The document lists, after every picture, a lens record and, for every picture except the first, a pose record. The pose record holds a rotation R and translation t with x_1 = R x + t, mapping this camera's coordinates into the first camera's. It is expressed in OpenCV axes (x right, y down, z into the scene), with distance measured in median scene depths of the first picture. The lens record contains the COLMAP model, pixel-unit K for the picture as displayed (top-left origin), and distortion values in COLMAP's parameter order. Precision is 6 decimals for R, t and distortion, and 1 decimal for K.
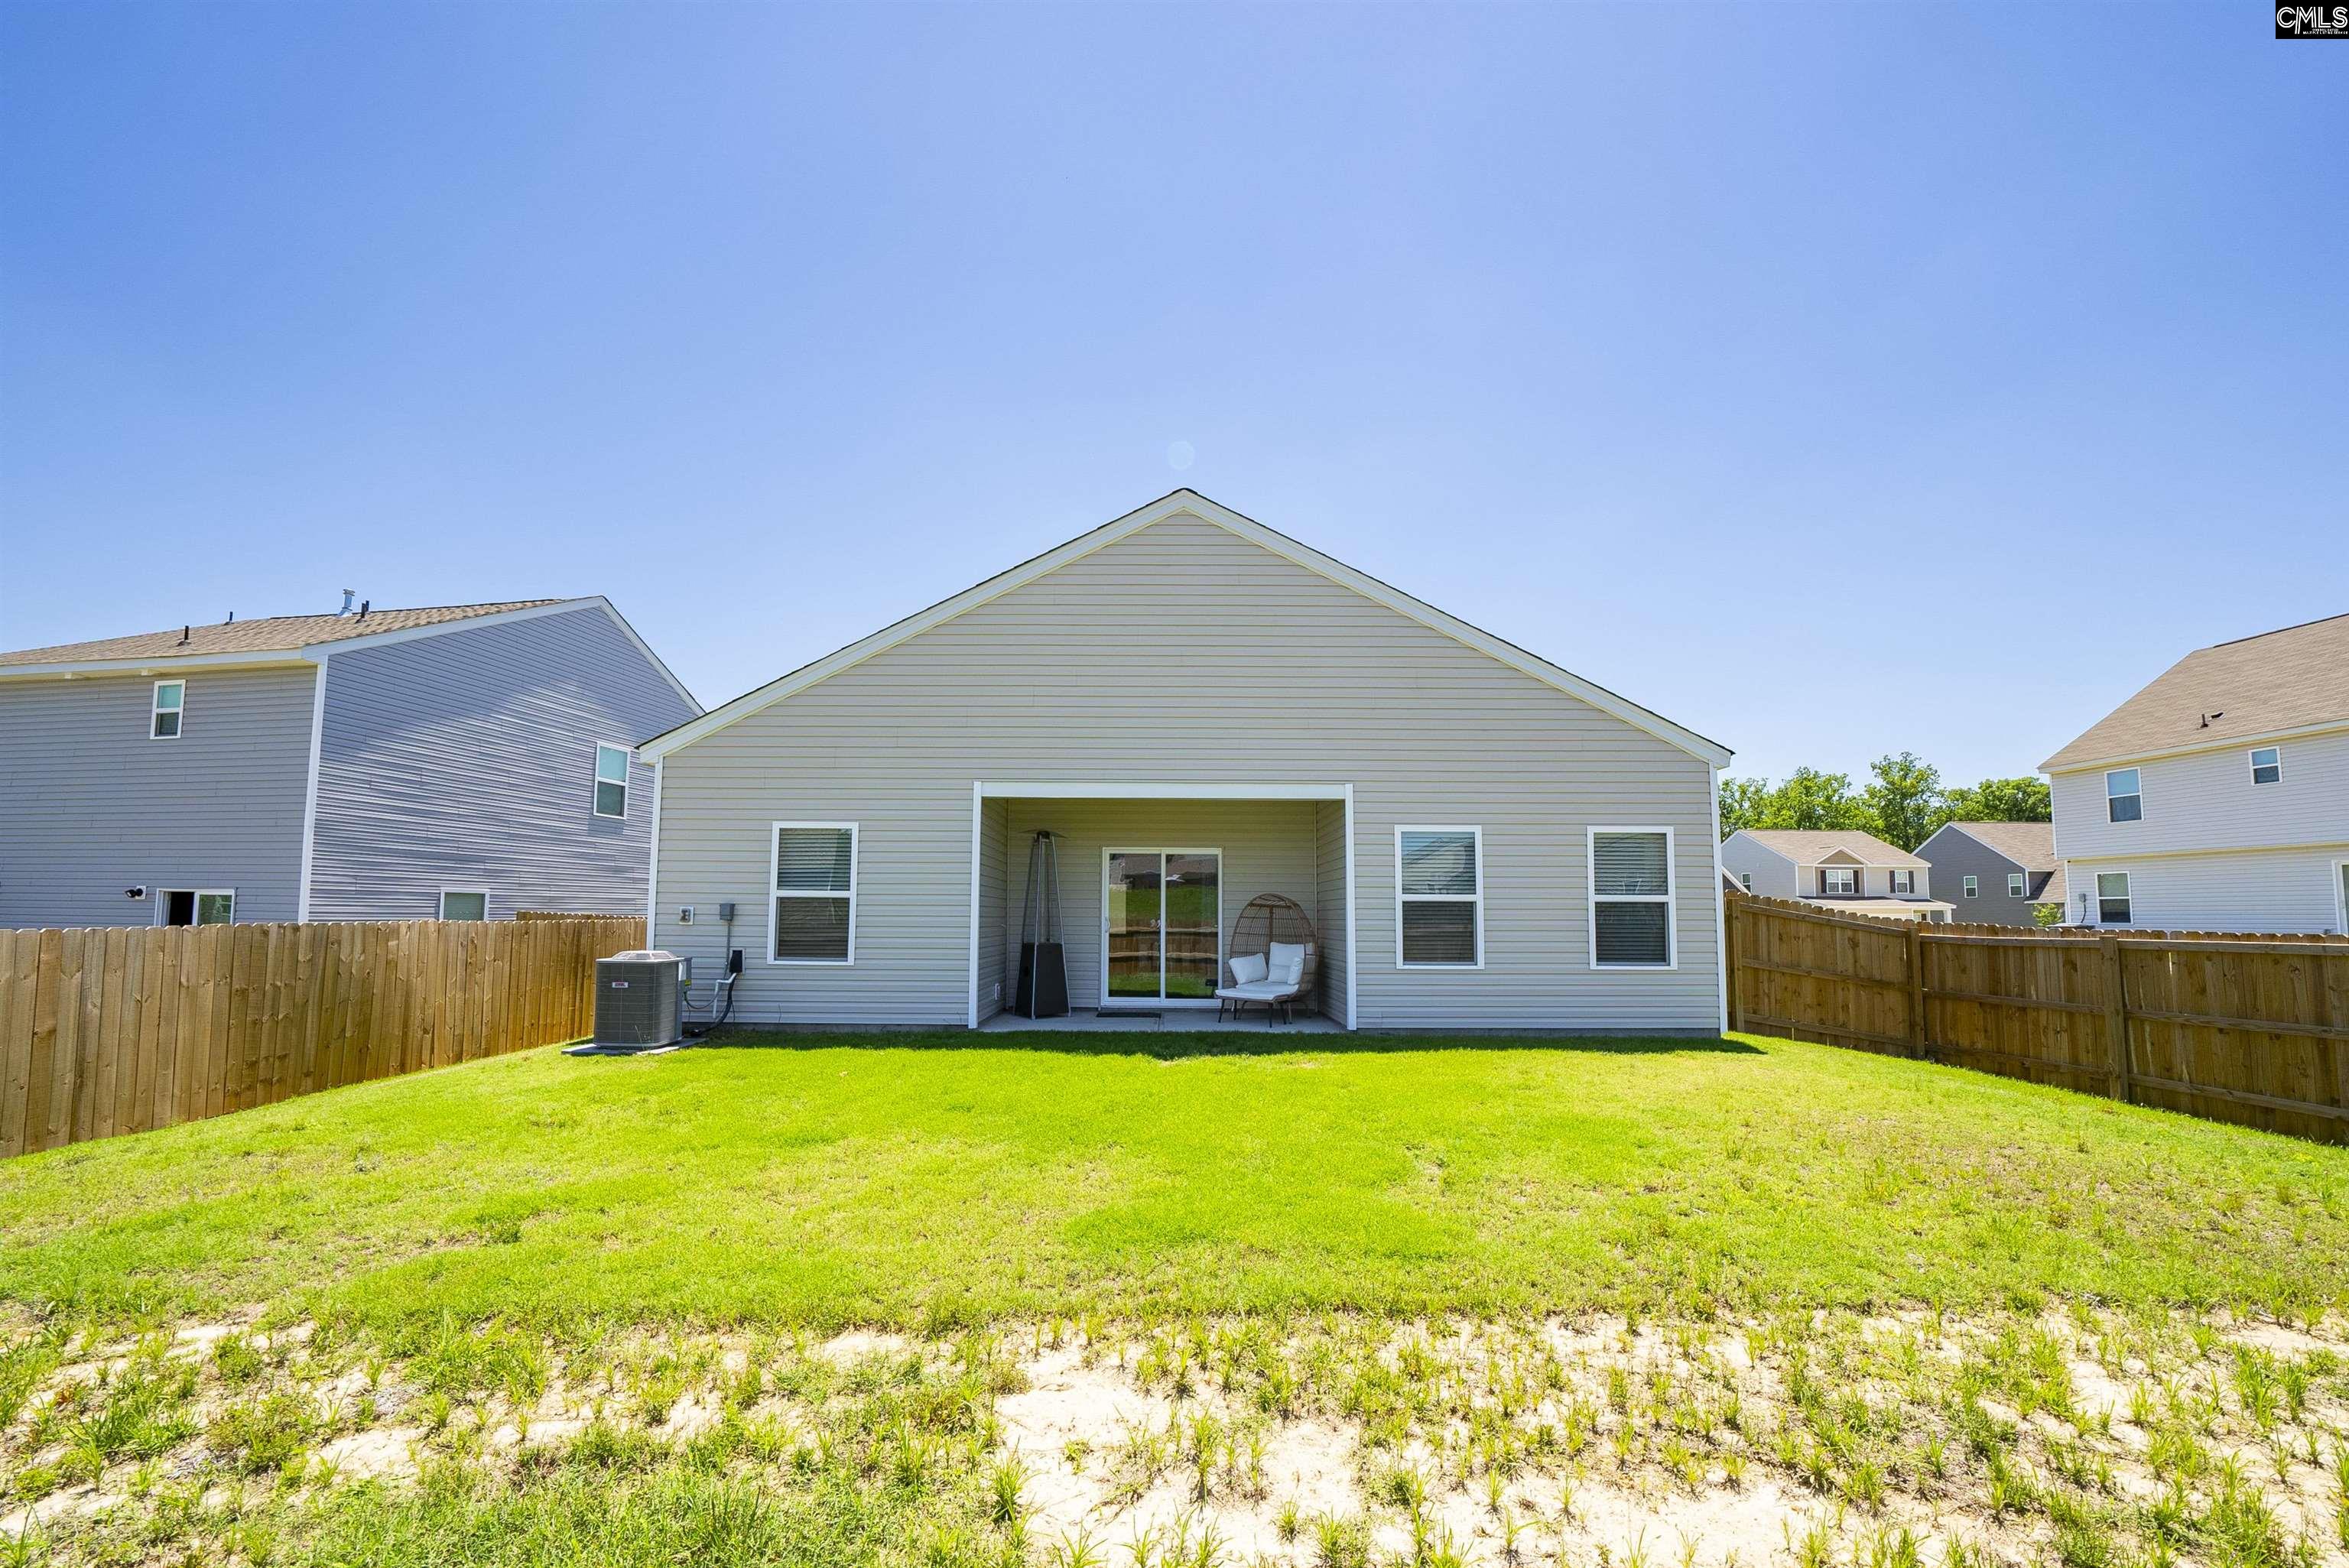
lens RADIAL K [[821.0, 0, 1112.8], [0, 821.0, 769.6], [0, 0, 1]] dist [-0.014462, 0.000363]
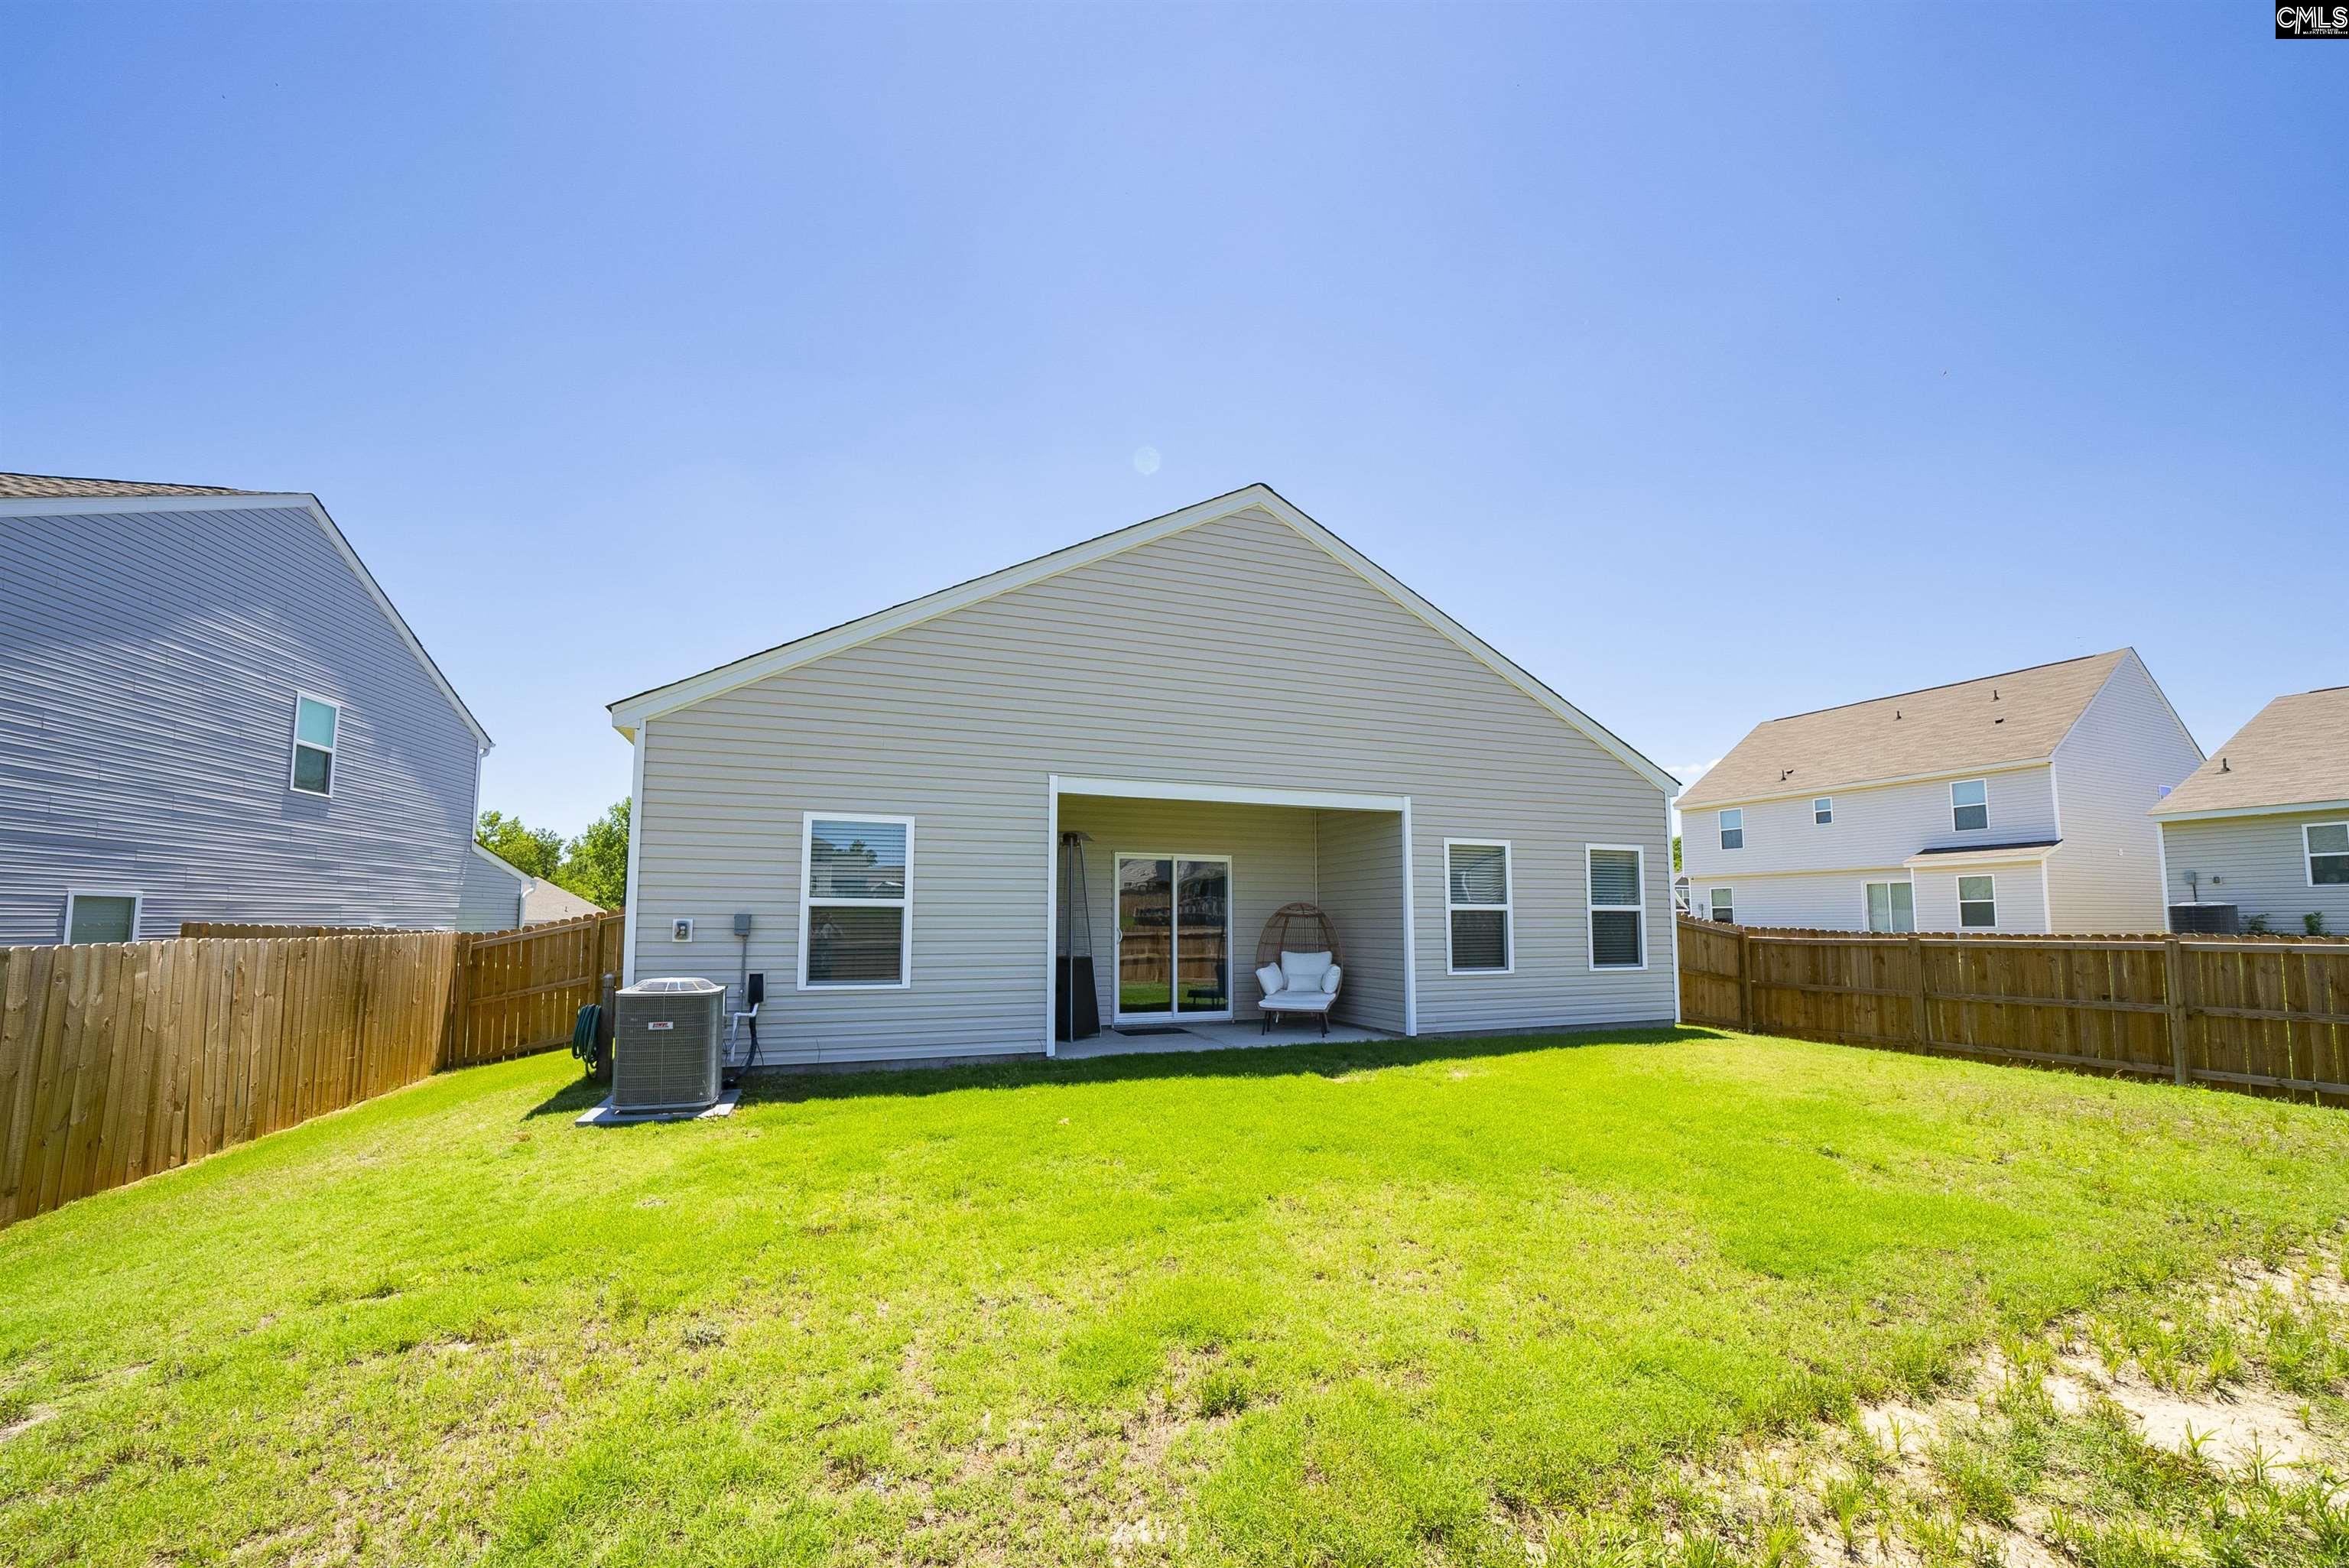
lens RADIAL K [[837.9, 0, 1121.9], [0, 837.9, 770.8], [0, 0, 1]] dist [-0.013716, 0.000025]
pose [[0.943487, 0.053652, 0.327037, -0.378711], [-0.052821, 0.998539, -0.011429, 0.015685], [-0.327172, -0.006491, 0.944943, 0.121098]]
